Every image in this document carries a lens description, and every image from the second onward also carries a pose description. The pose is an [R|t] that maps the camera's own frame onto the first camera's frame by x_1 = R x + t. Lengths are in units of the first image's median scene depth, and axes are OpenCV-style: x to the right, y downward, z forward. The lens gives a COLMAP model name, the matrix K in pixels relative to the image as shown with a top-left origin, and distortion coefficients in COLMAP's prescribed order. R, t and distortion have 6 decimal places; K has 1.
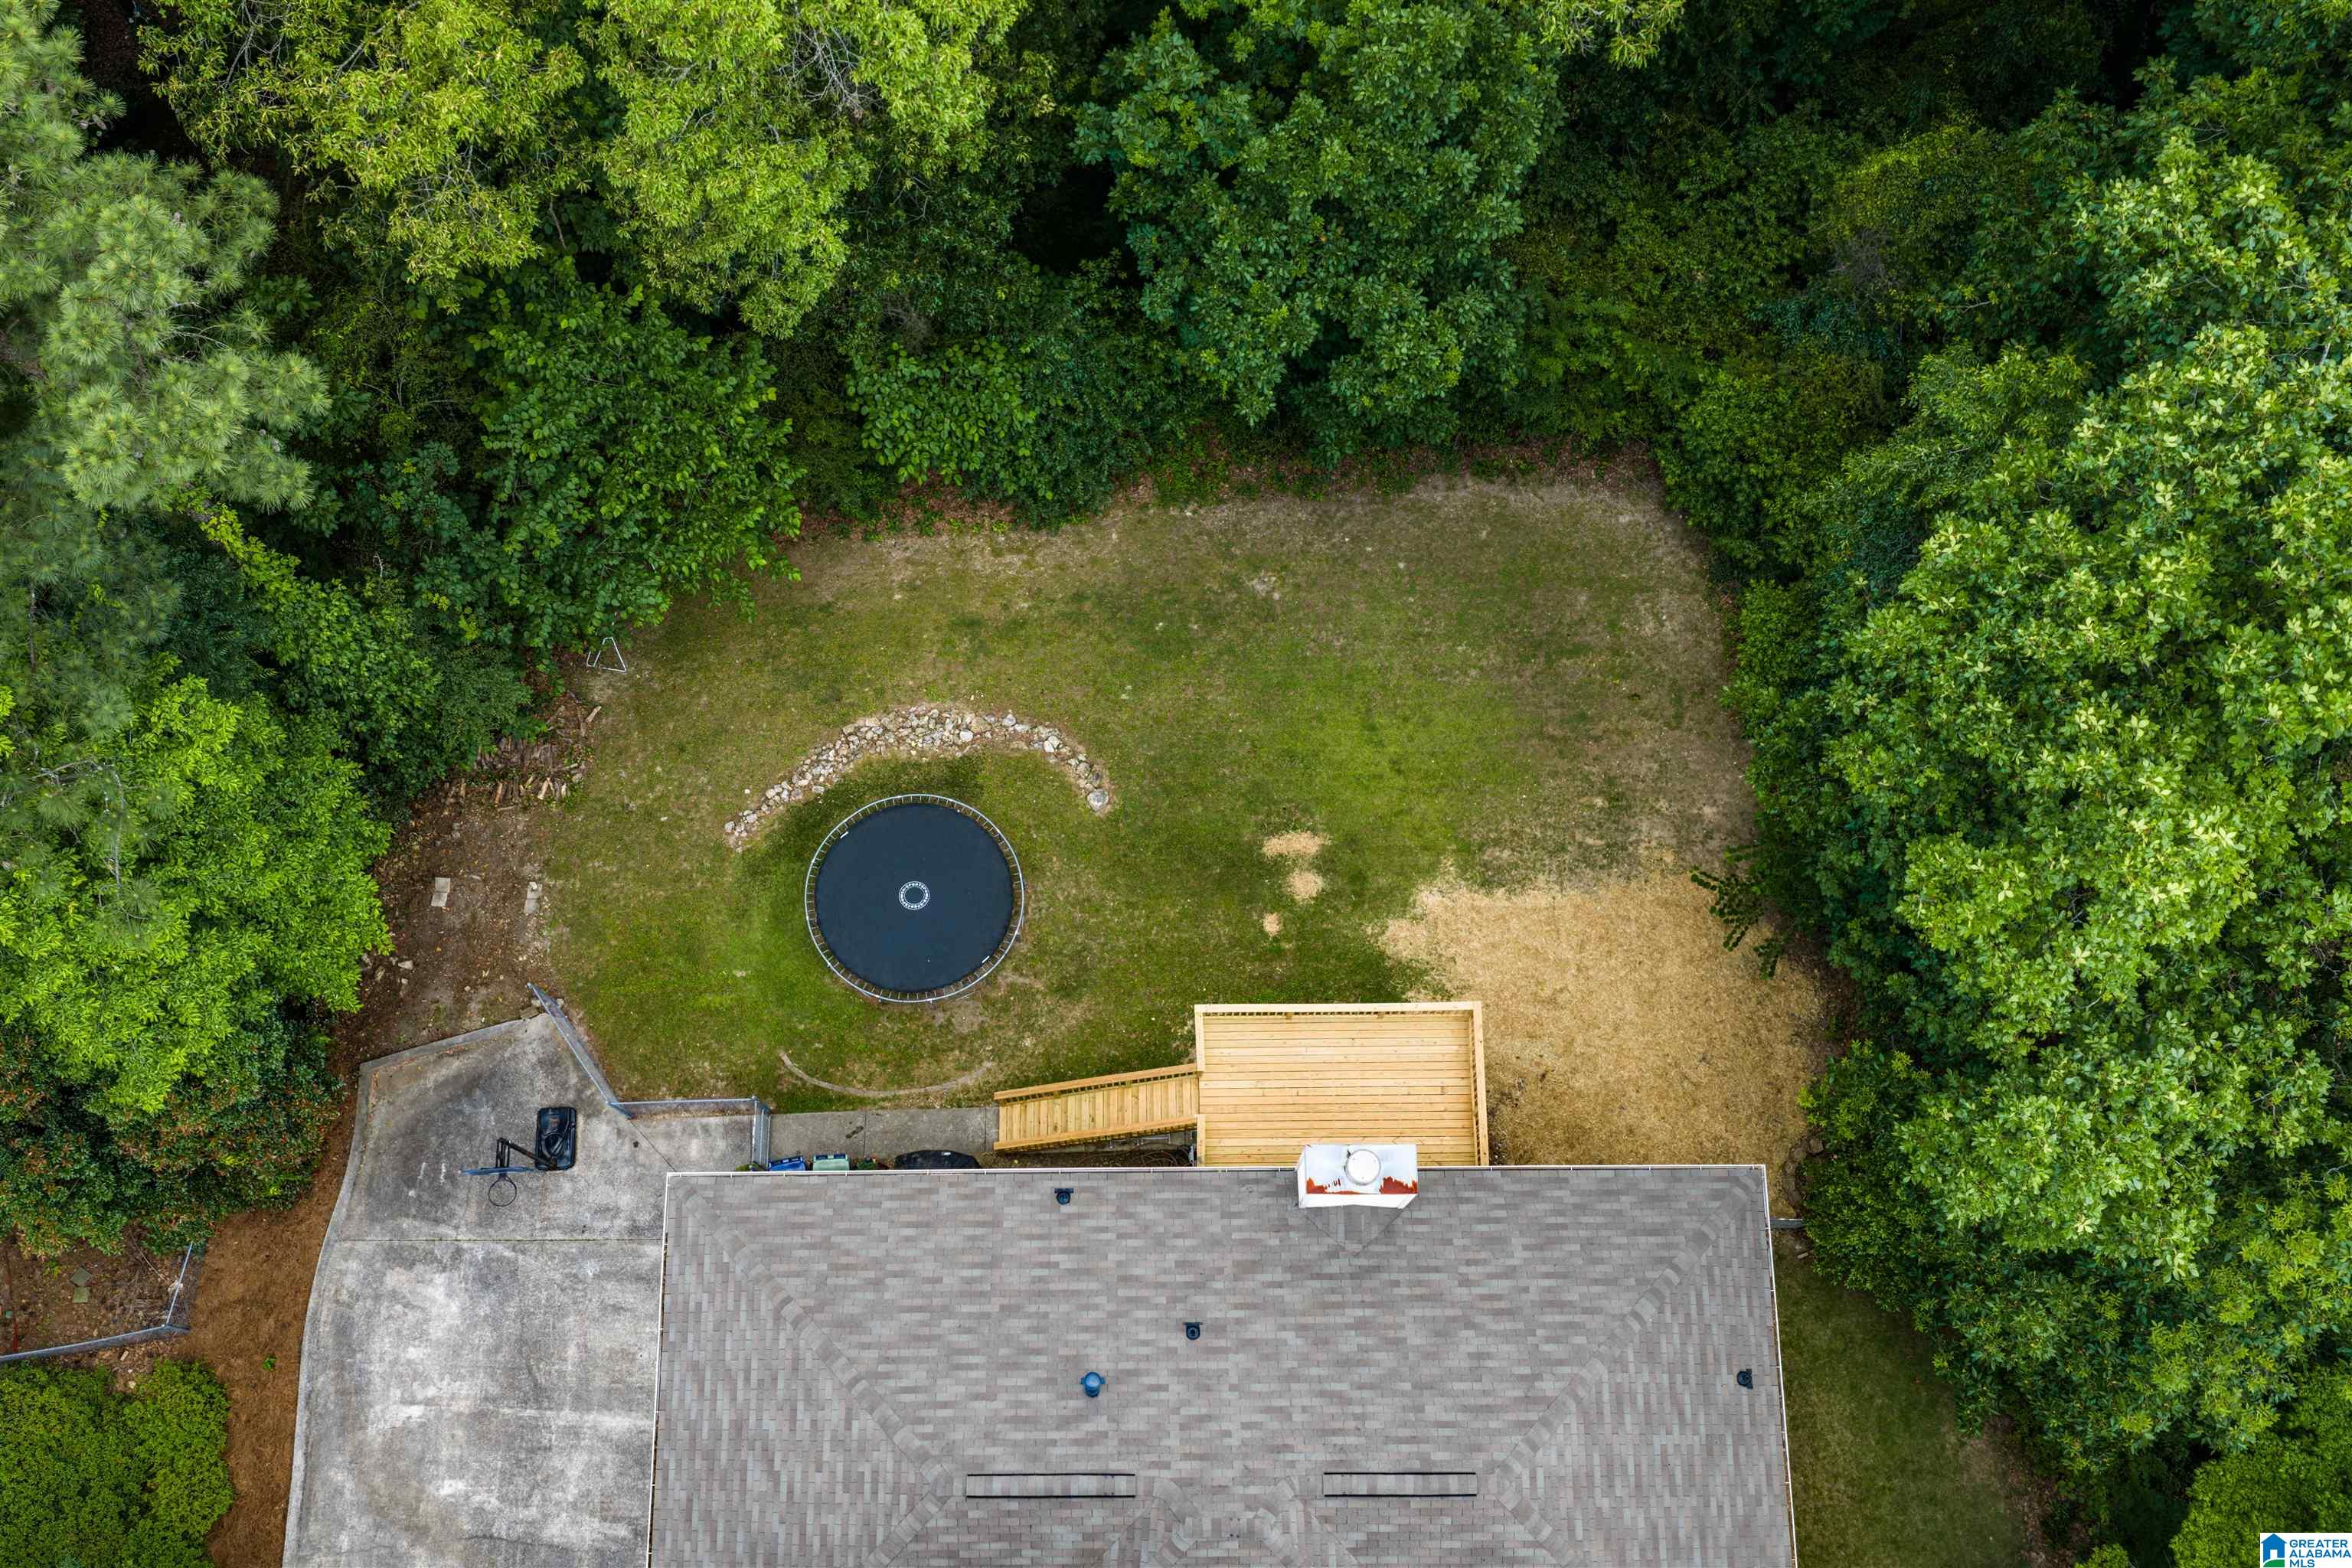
lens RADIAL K [[1957.2, 0, 1130.2], [0, 1957.2, 957.0], [0, 0, 1]] dist [0.007167, -0.016036]
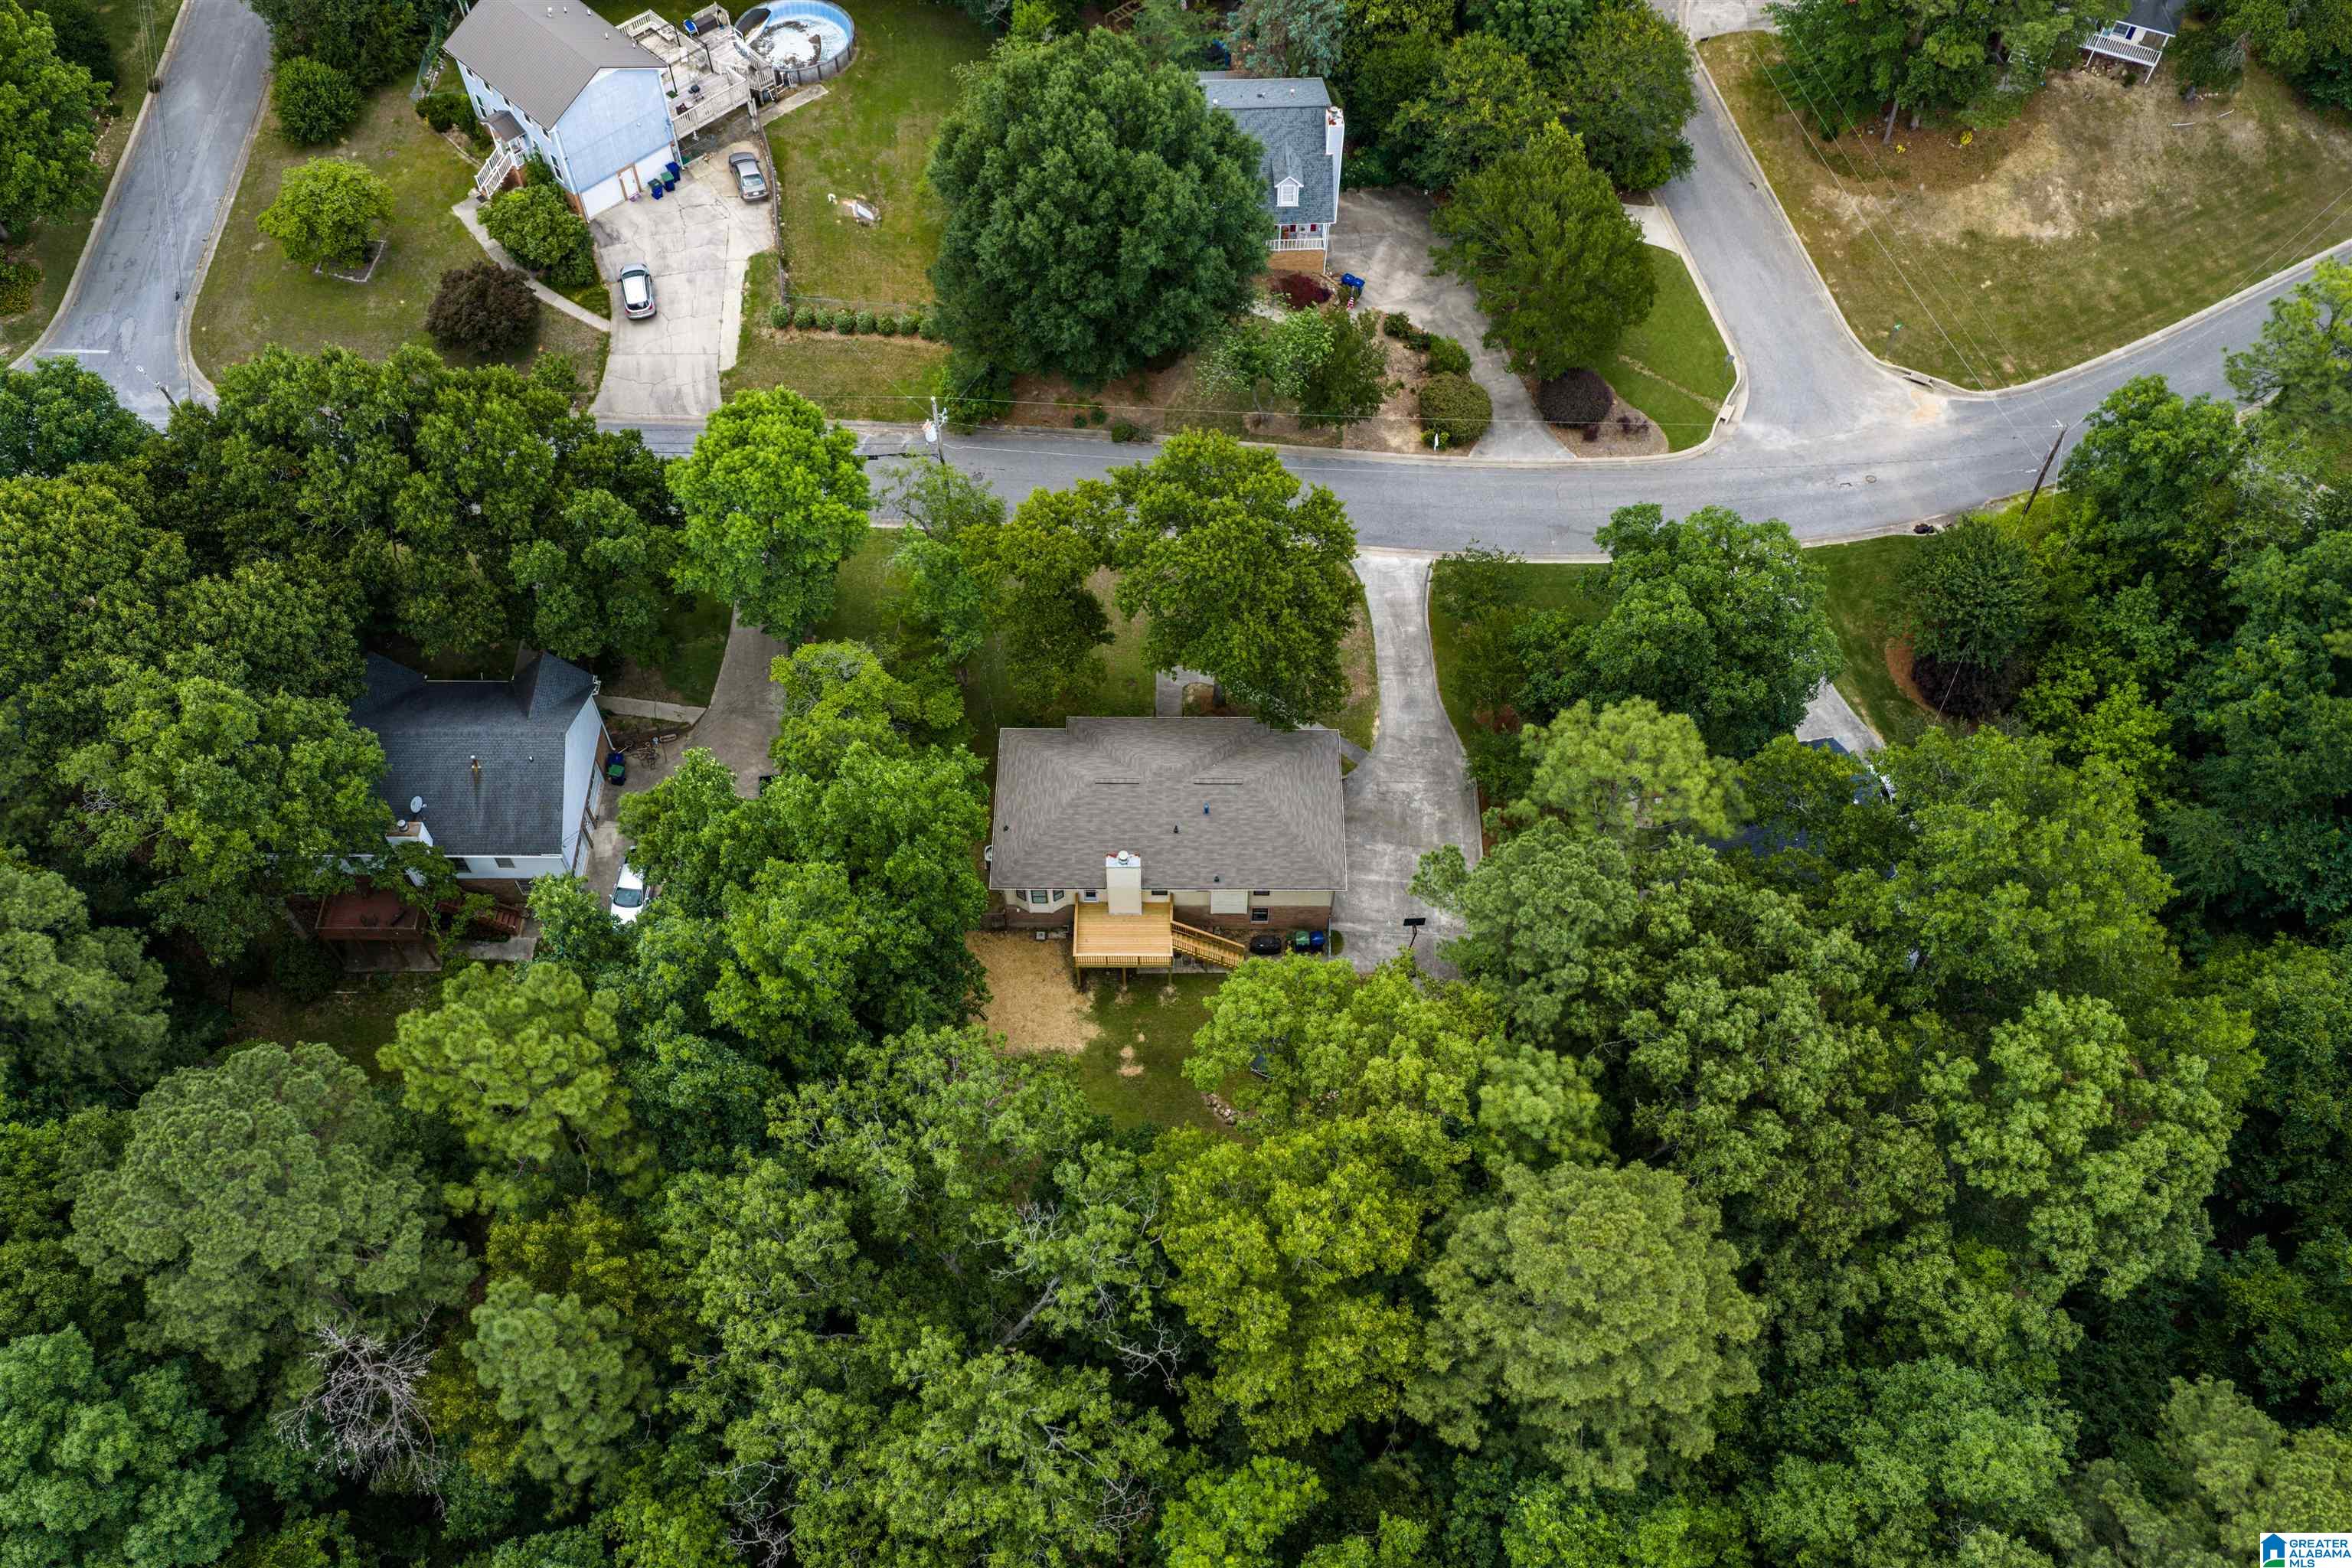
lens RADIAL K [[1957.2, 0, 1171.1], [0, 1957.2, 794.0], [0, 0, 1]] dist [0.007167, -0.016036]
pose [[-0.999746, 0.002540, 0.022388, -0.026288], [0.014806, -0.674925, 0.737738, -1.732072], [0.016984, 0.737882, 0.674716, -1.000009]]
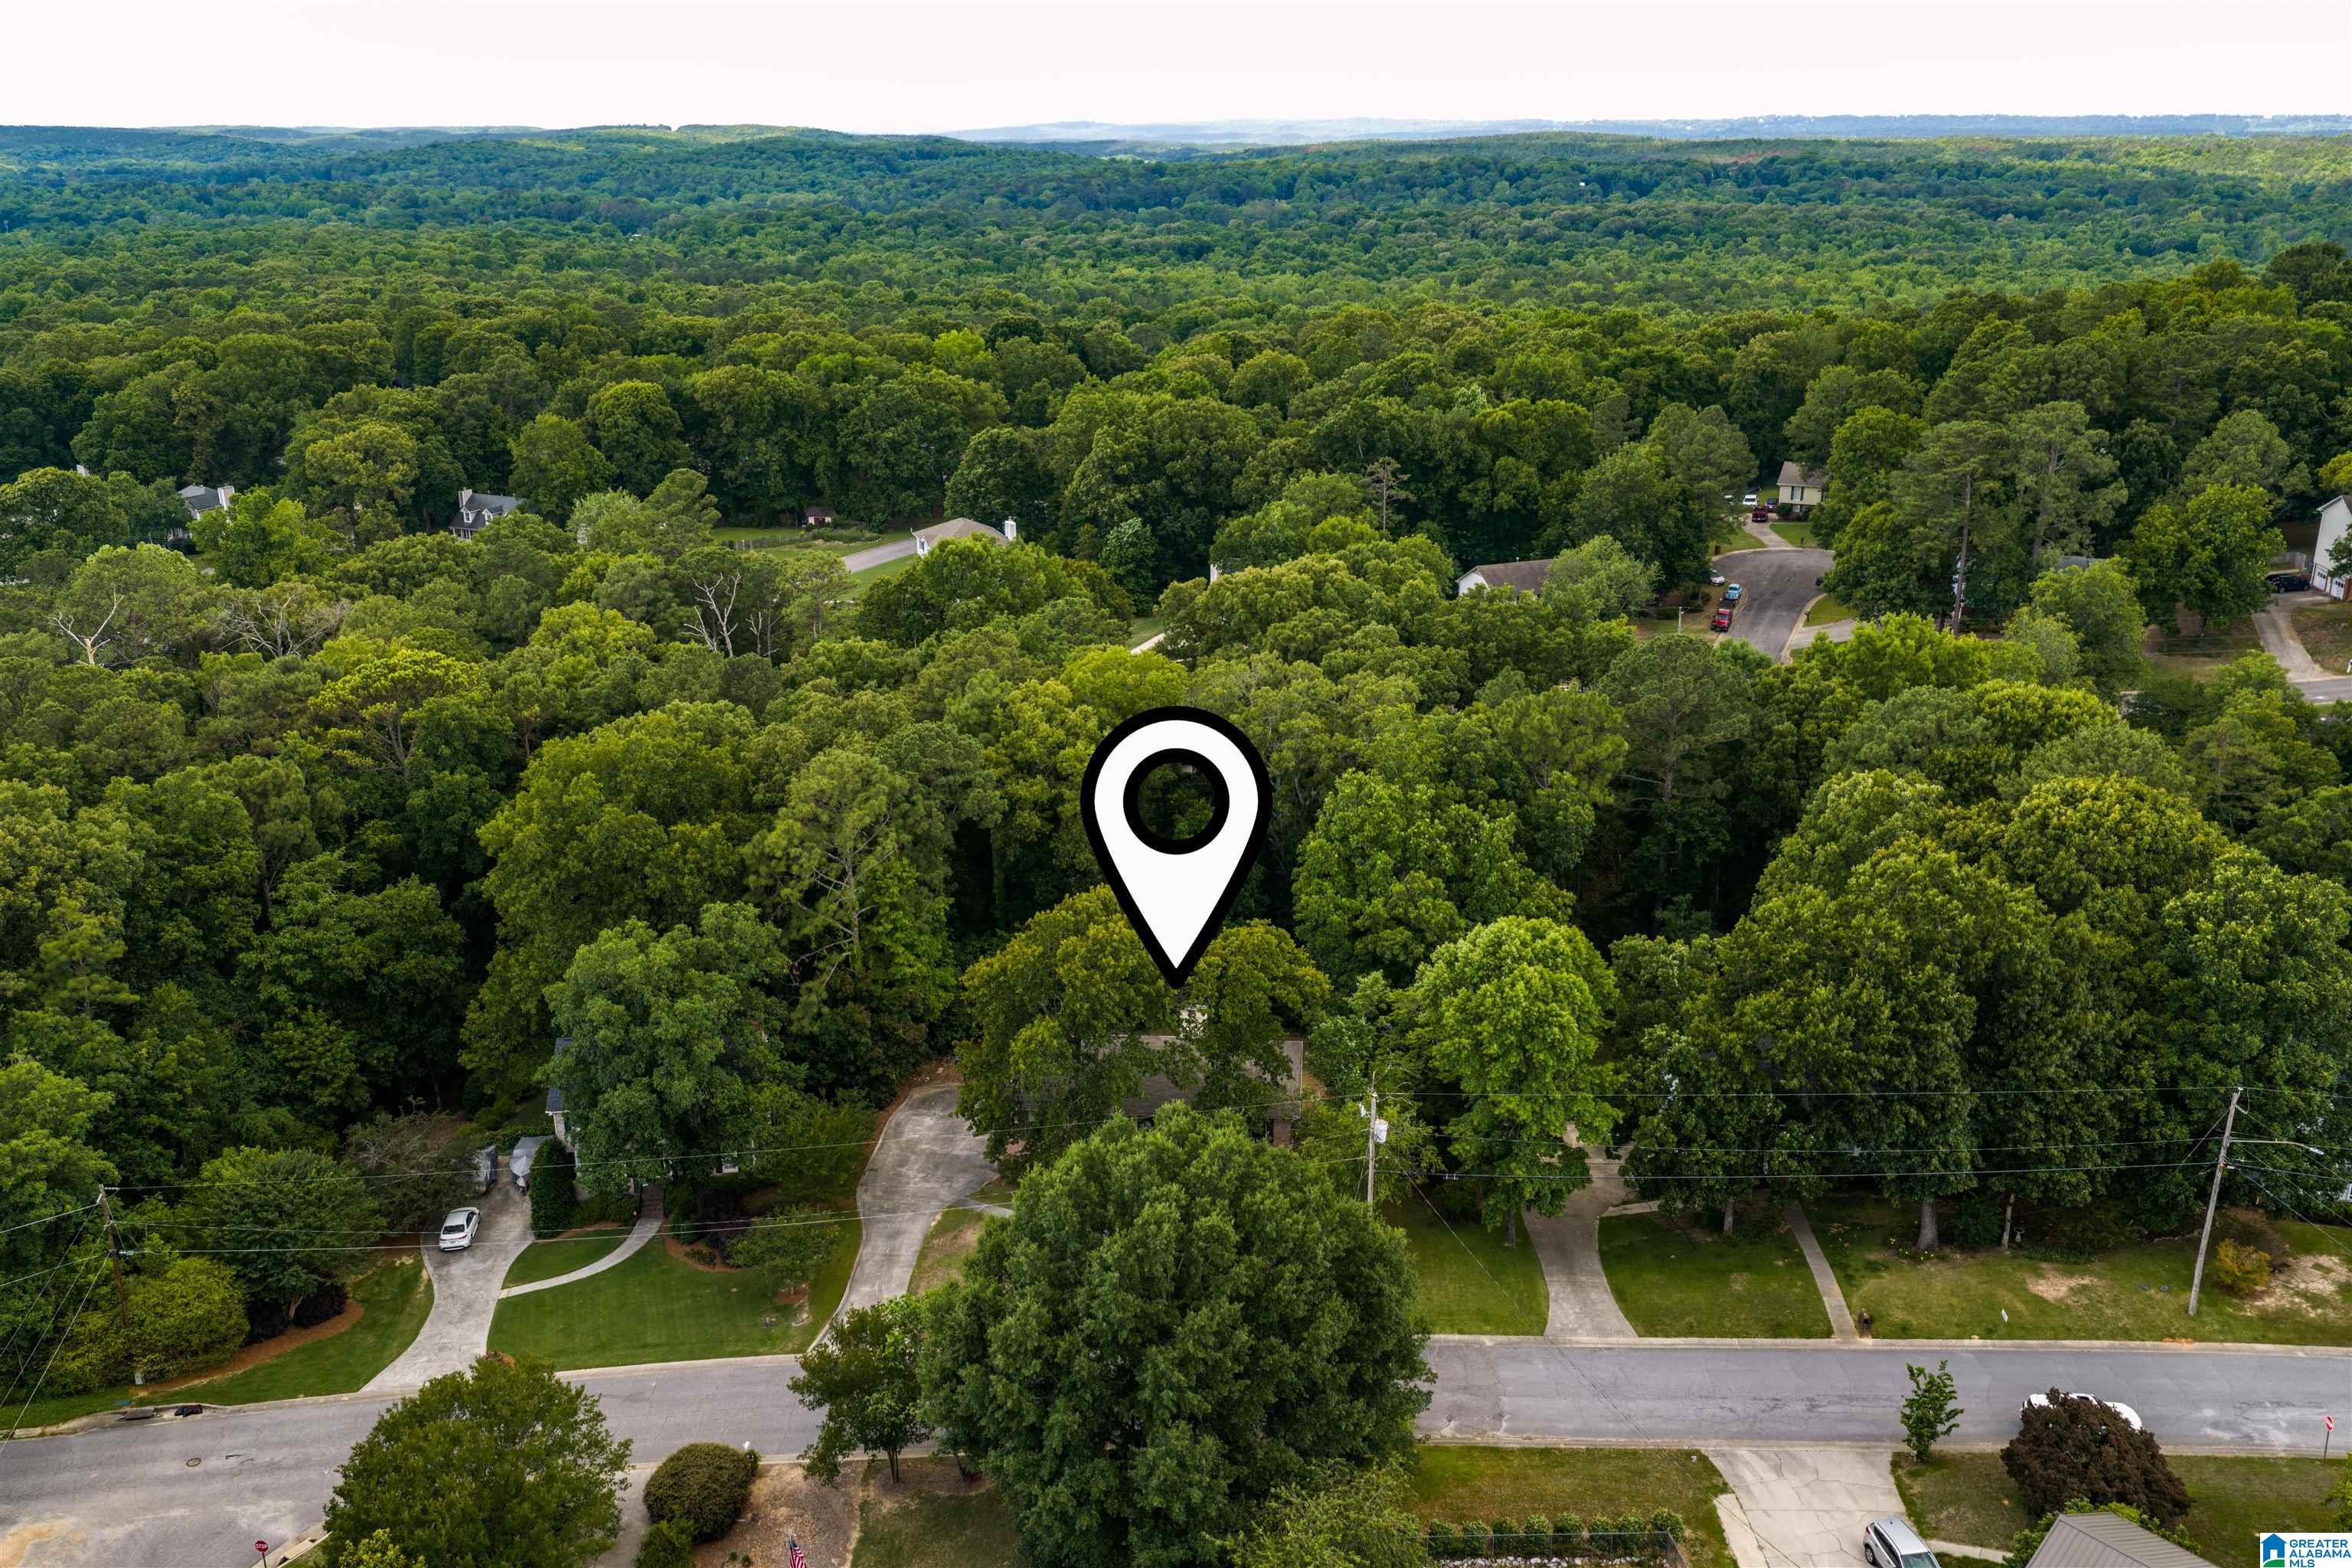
lens RADIAL K [[1957.2, 0, 1167.9], [0, 1957.2, 772.3], [0, 0, 1]] dist [0.007167, -0.016036]
pose [[0.996235, 0.042924, -0.075316, 0.273454], [-0.086618, 0.527906, -0.844874, 2.574240], [0.003495, 0.848217, 0.529637, -1.236969]]
